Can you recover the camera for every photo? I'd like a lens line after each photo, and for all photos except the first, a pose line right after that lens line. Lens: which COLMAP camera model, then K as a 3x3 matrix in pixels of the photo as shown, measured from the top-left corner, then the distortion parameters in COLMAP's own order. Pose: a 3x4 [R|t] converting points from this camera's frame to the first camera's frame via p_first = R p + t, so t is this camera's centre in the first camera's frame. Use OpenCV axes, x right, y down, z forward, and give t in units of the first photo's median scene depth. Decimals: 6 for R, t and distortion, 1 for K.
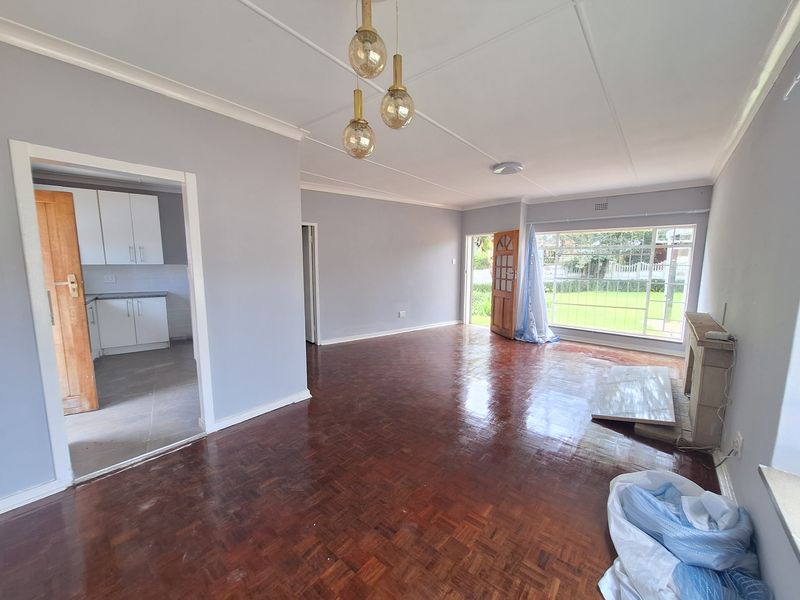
lens RADIAL K [[320.4, 0, 400.0], [0, 320.4, 300.0], [0, 0, 1]] dist [0.001032, 0.000313]
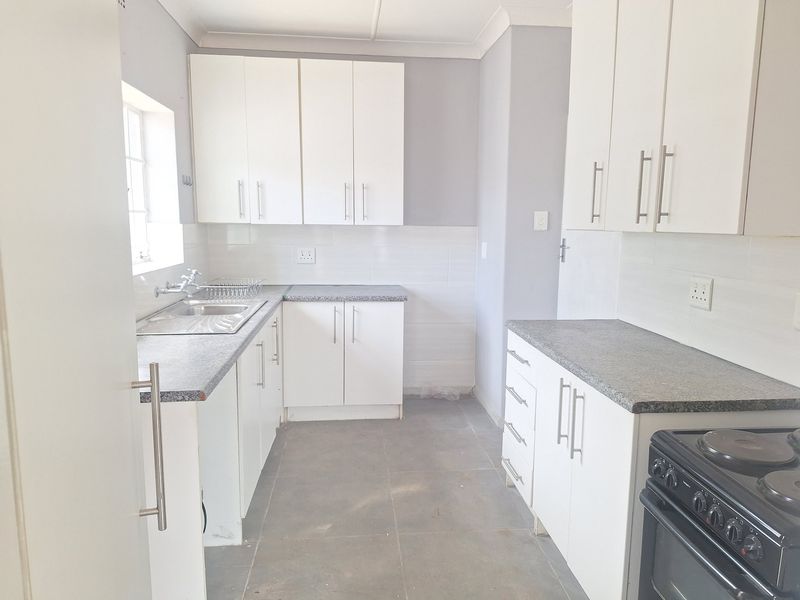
lens RADIAL K [[566.6, 0, 415.3], [0, 566.6, 298.8], [0, 0, 1]] dist [0.068655, -0.074383]
pose [[0.863402, 0.073585, -0.499121, -0.357576], [-0.066701, 0.997271, 0.031646, -0.040456], [0.500088, 0.005969, 0.865954, 0.369198]]
